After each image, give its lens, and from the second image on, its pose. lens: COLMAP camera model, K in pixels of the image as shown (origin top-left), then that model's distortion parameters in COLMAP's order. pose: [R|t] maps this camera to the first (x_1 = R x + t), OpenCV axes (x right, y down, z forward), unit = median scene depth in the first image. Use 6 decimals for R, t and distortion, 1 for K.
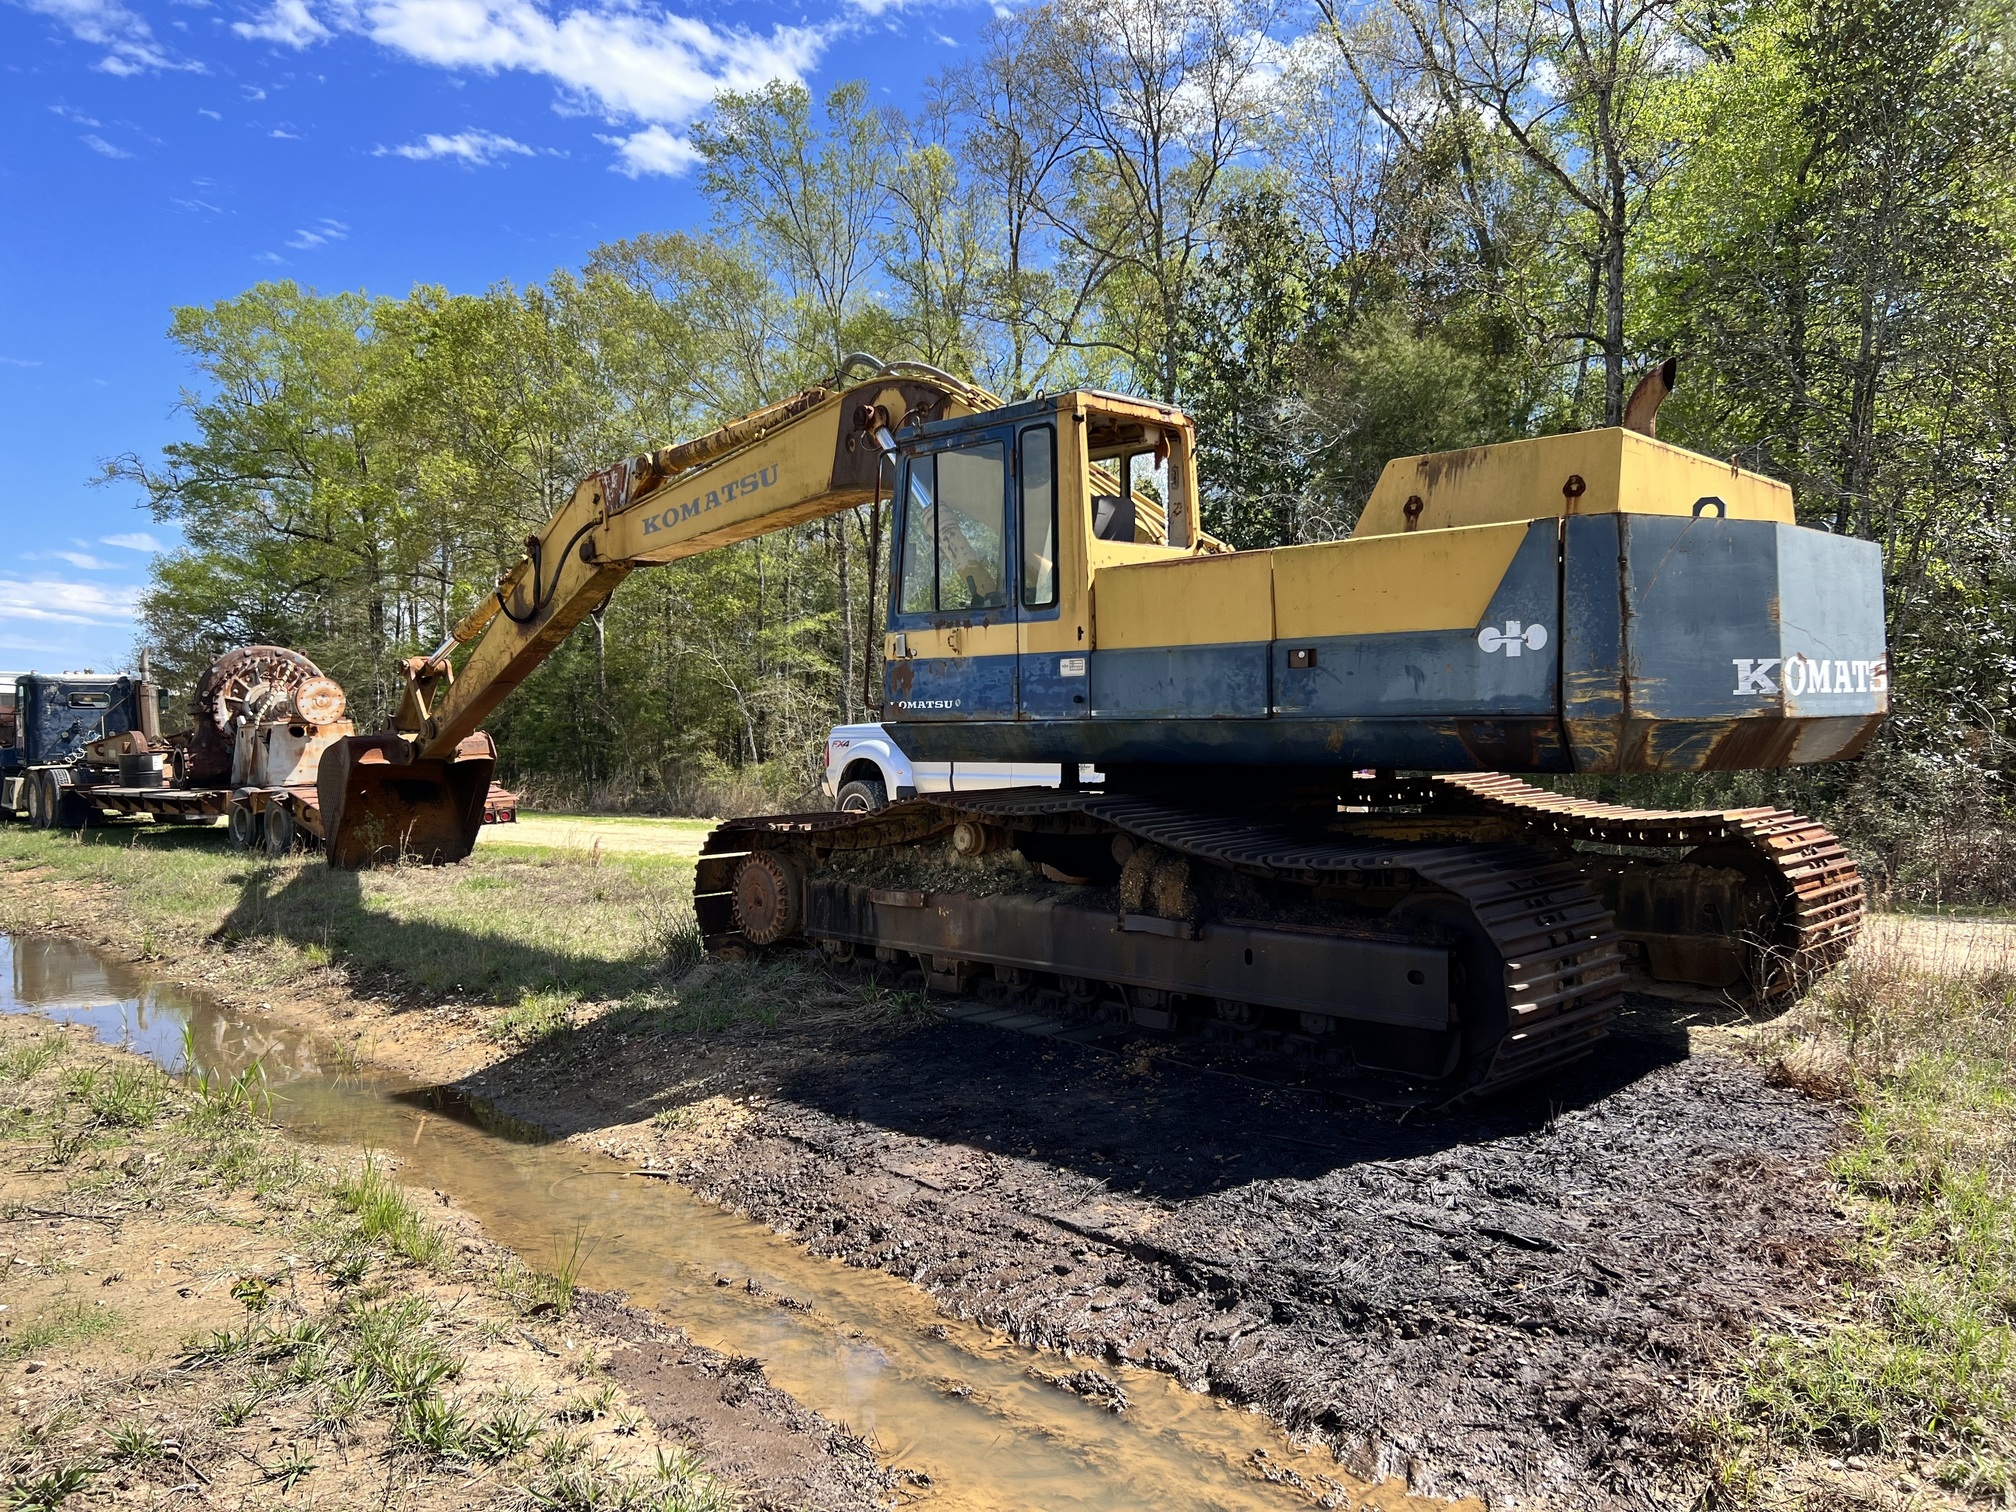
lens RADIAL K [[1533.0, 0, 1013.6], [0, 1533.0, 776.7], [0, 0, 1]] dist [0.073858, -0.086269]
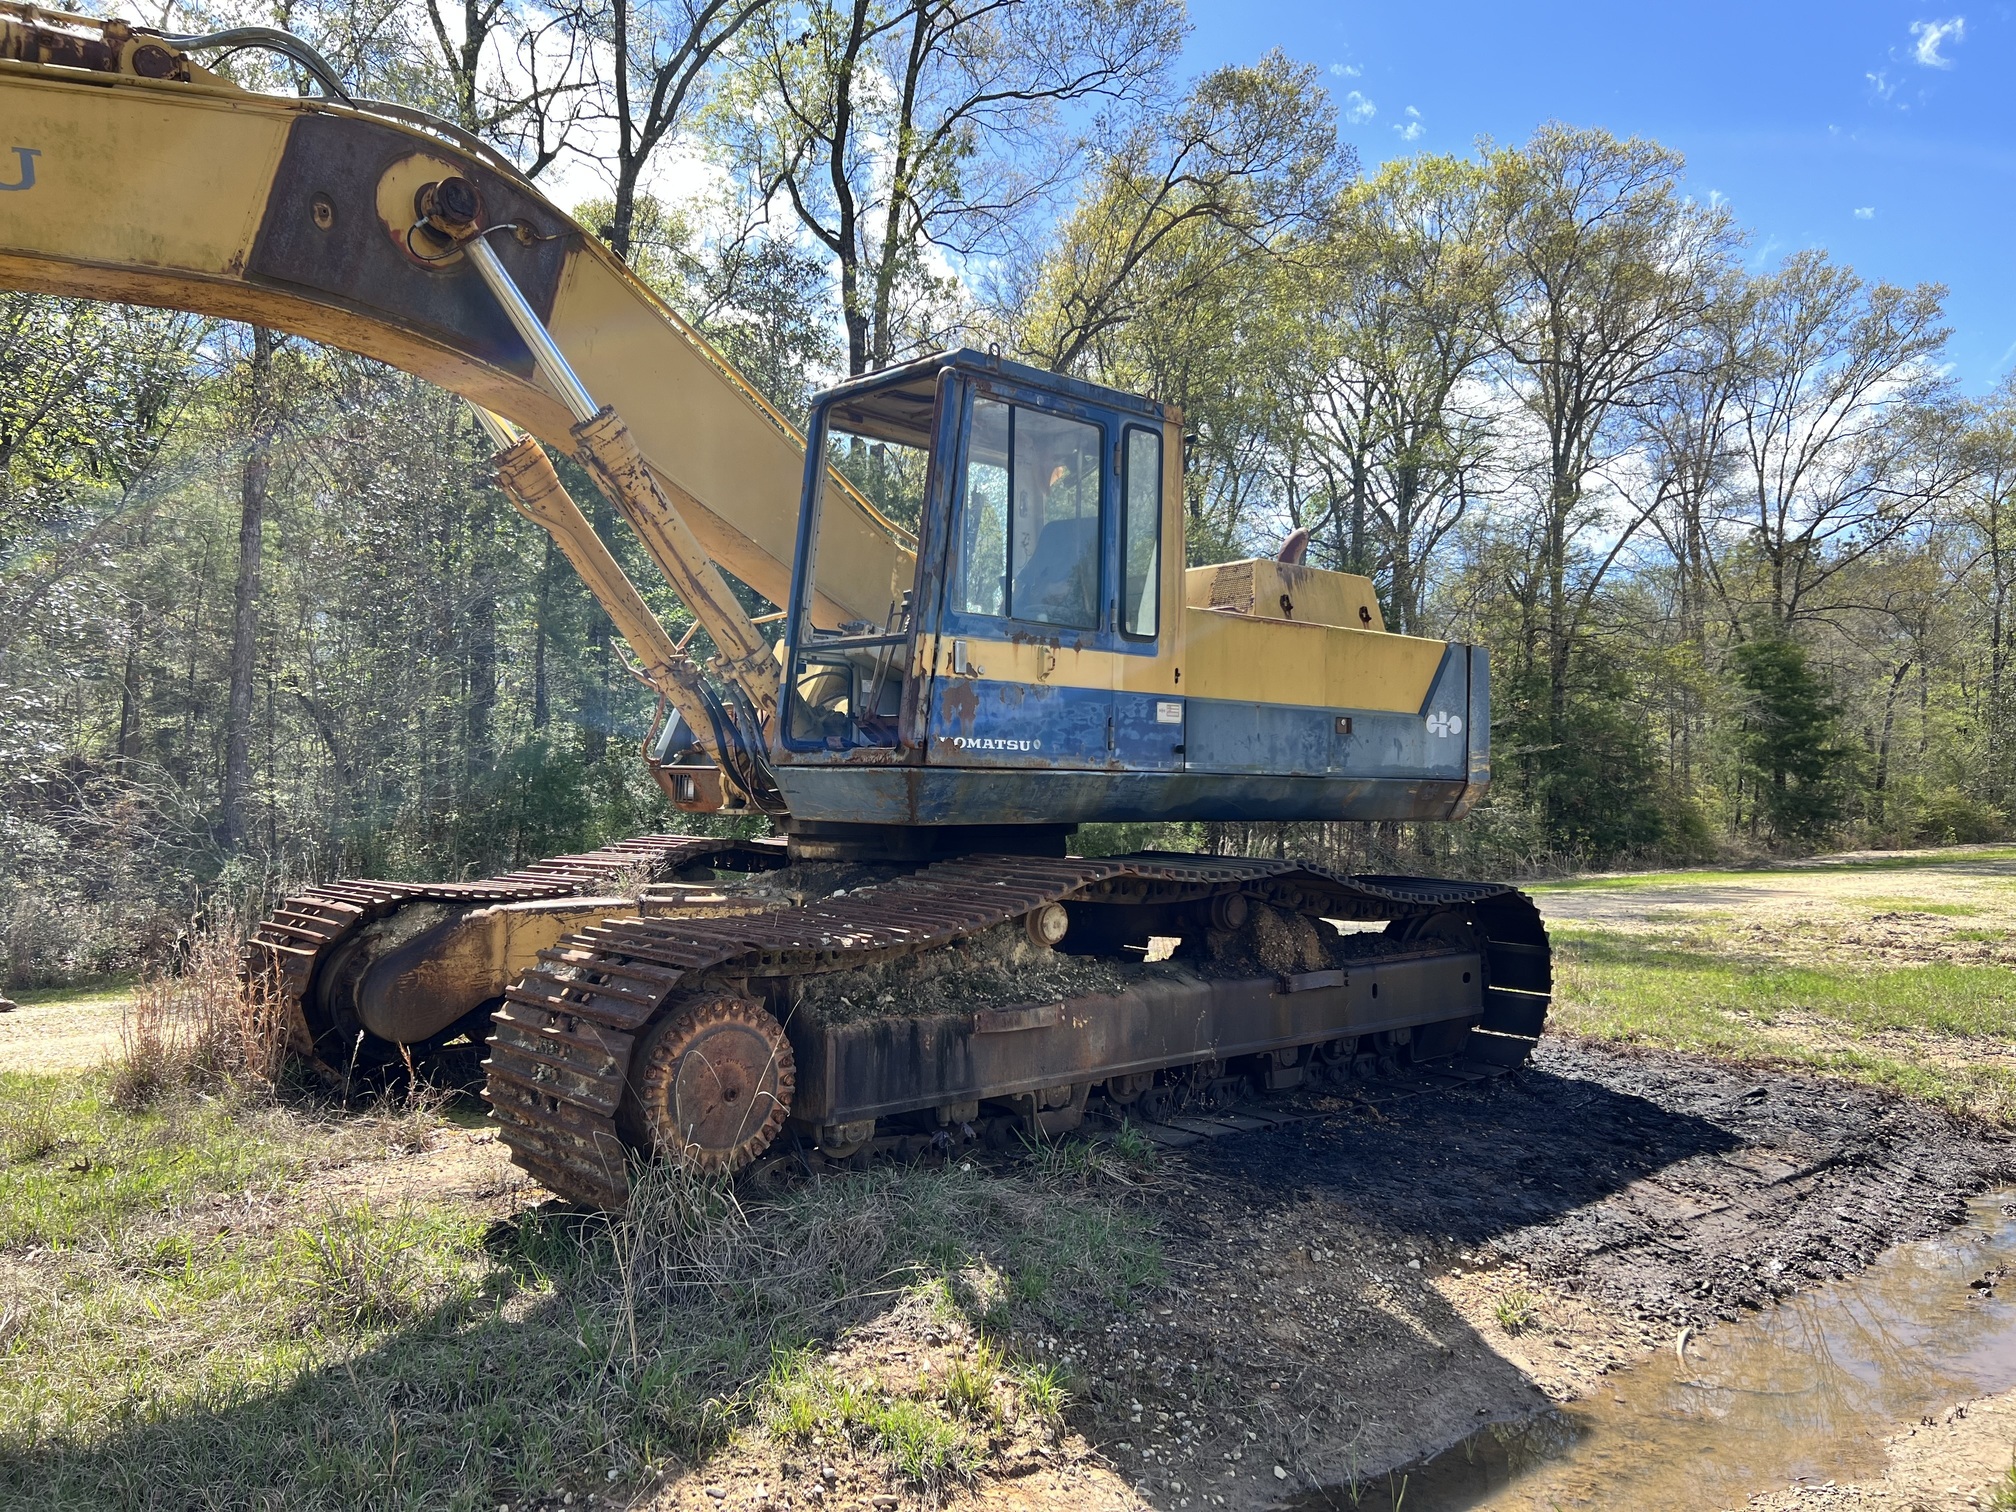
lens RADIAL K [[1534.2, 0, 1018.0], [0, 1534.2, 758.8], [0, 0, 1]] dist [0.030440, -0.007581]
pose [[0.031692, 0.031420, 0.999004, -1.030179], [0.025001, 0.999168, -0.032218, -0.022530], [-0.999185, 0.025997, 0.030880, 1.290351]]
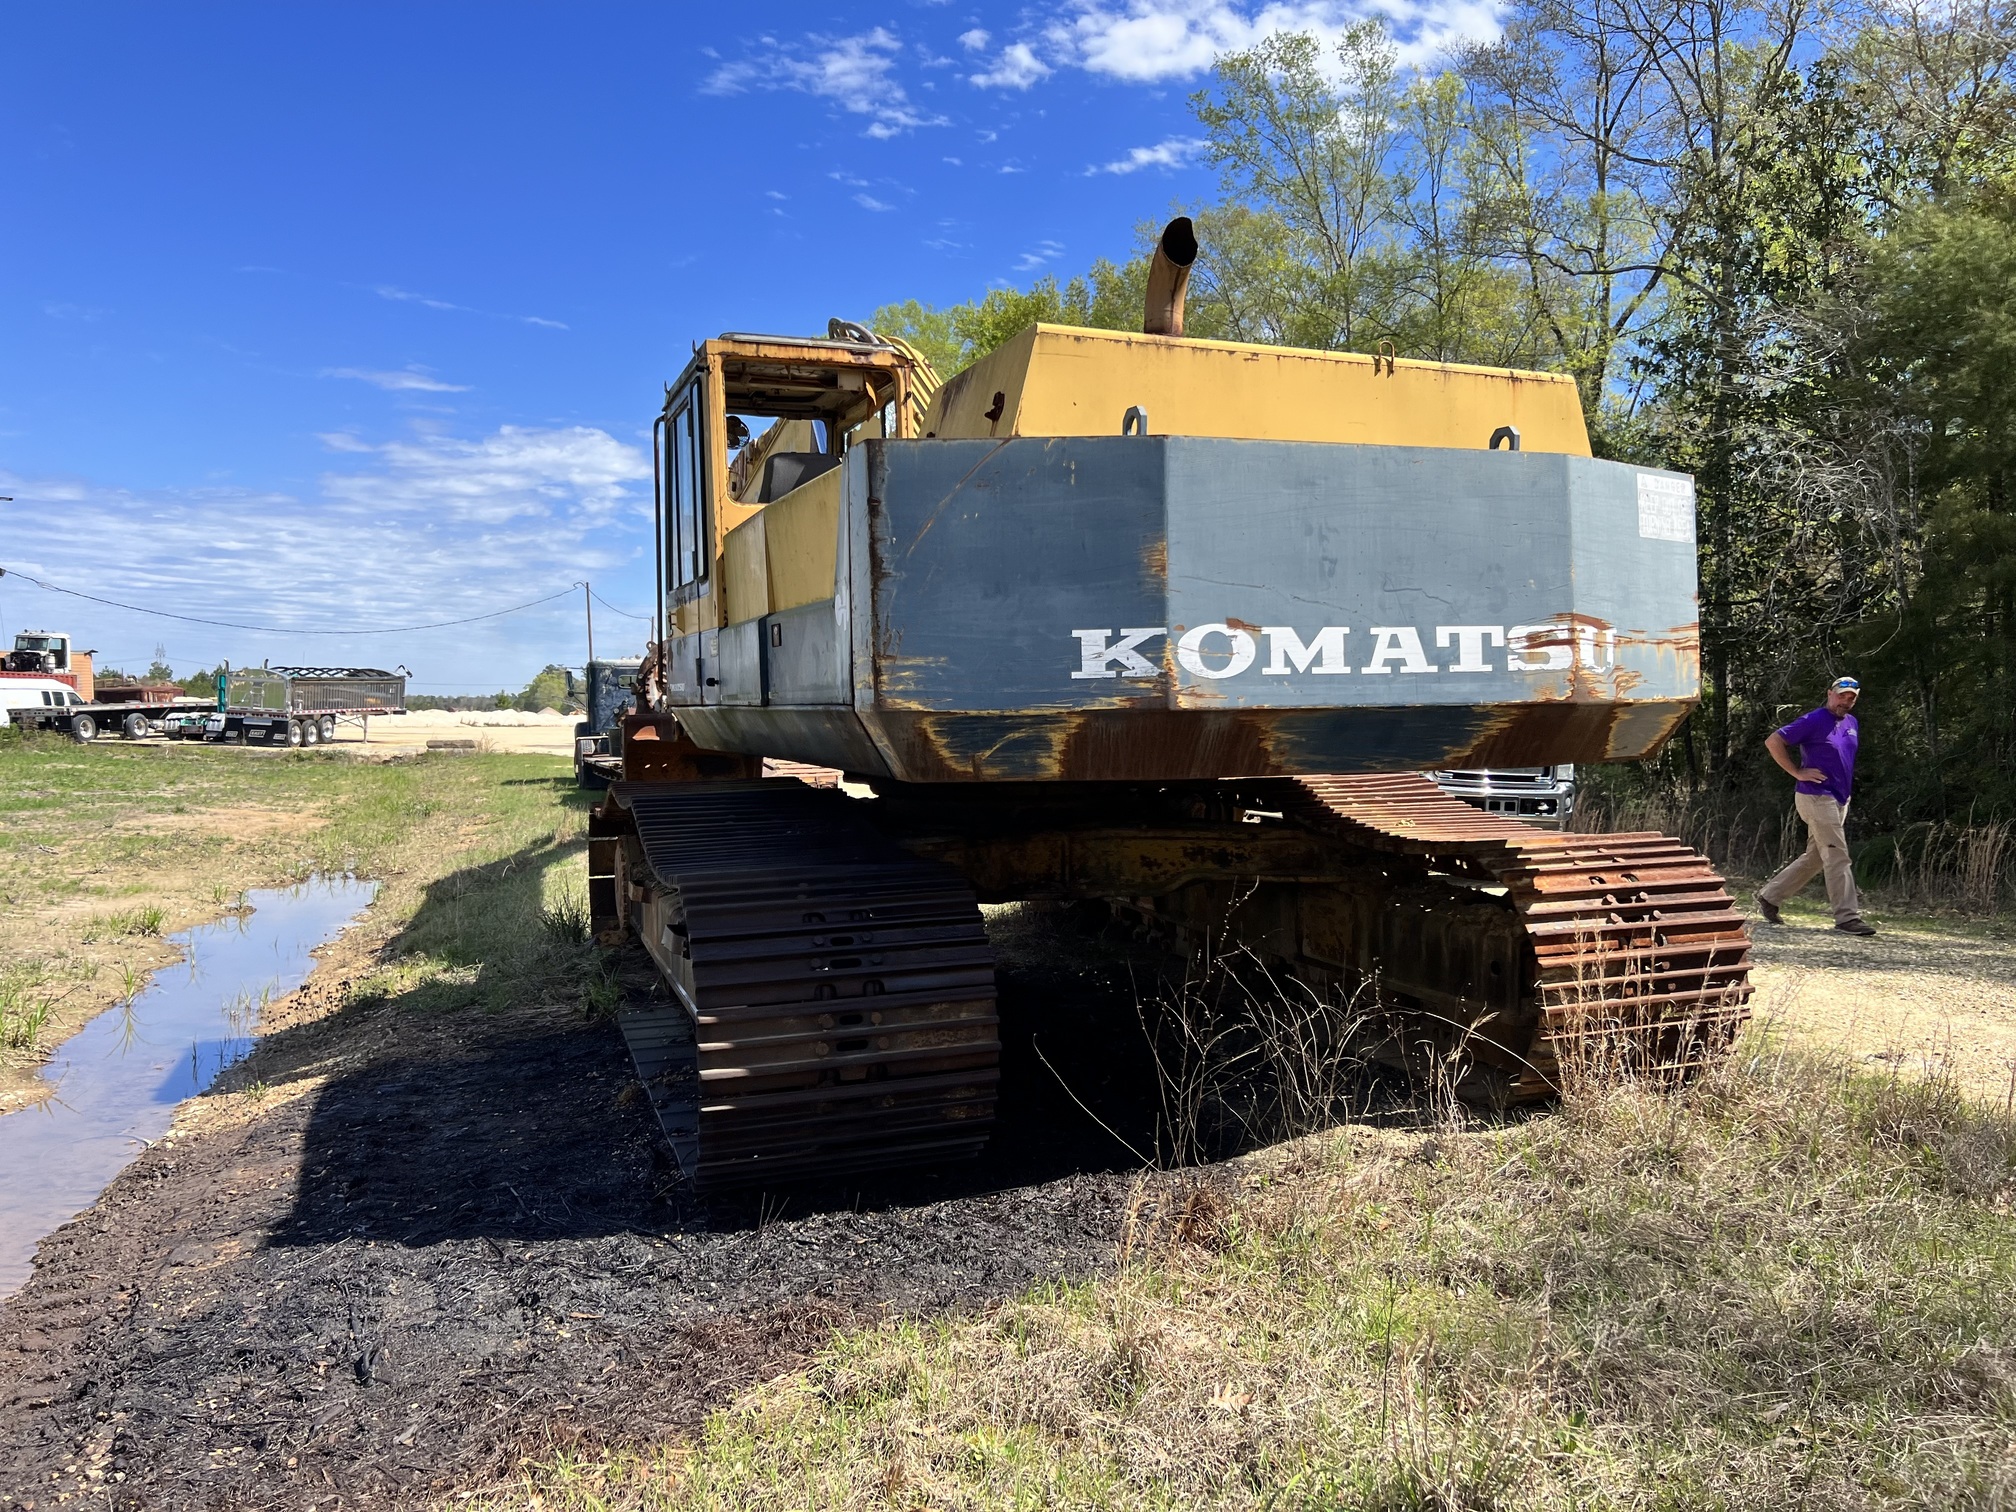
lens RADIAL K [[1534.2, 0, 1018.0], [0, 1534.2, 758.8], [0, 0, 1]] dist [0.030440, -0.007581]
pose [[0.900416, 0.017459, -0.434680, 0.544757], [-0.015270, 0.999847, 0.008528, -0.015195], [0.434762, -0.001041, 0.900545, 0.247284]]
